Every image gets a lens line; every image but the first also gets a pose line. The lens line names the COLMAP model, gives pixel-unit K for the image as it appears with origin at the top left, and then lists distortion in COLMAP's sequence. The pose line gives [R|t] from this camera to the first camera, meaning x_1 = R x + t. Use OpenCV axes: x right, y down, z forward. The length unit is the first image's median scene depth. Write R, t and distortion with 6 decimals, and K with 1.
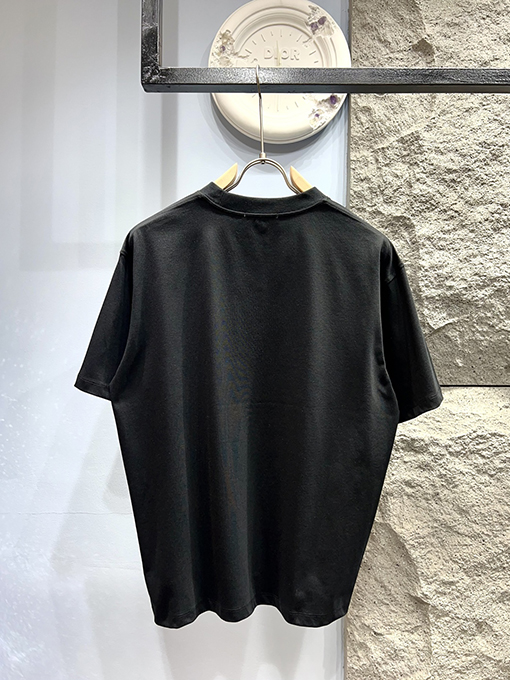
lens RADIAL K [[518.2, 0, 252.3], [0, 518.2, 341.2], [0, 0, 1]] dist [-0.001037, -0.008964]
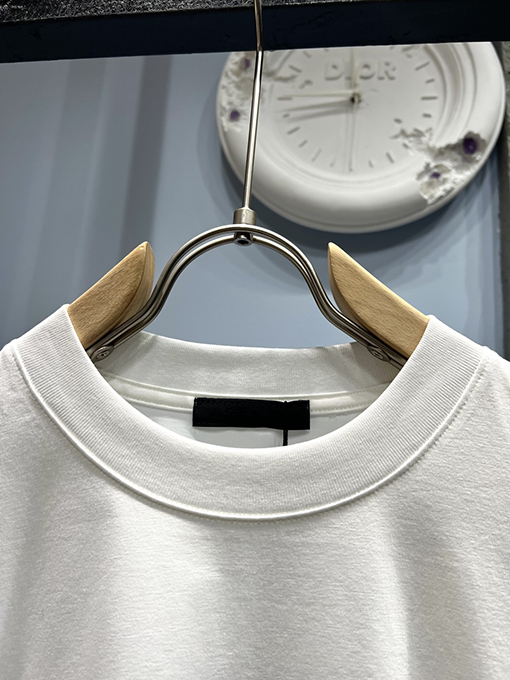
lens RADIAL K [[528.1, 0, 255.0], [0, 528.1, 340.0], [0, 0, 1]] dist [-0.010022, -0.005669]
pose [[0.992171, 0.026439, -0.122059, 0.025136], [-0.055731, 0.968359, -0.243258, -0.169529], [0.111766, 0.248156, 0.962251, 0.573251]]
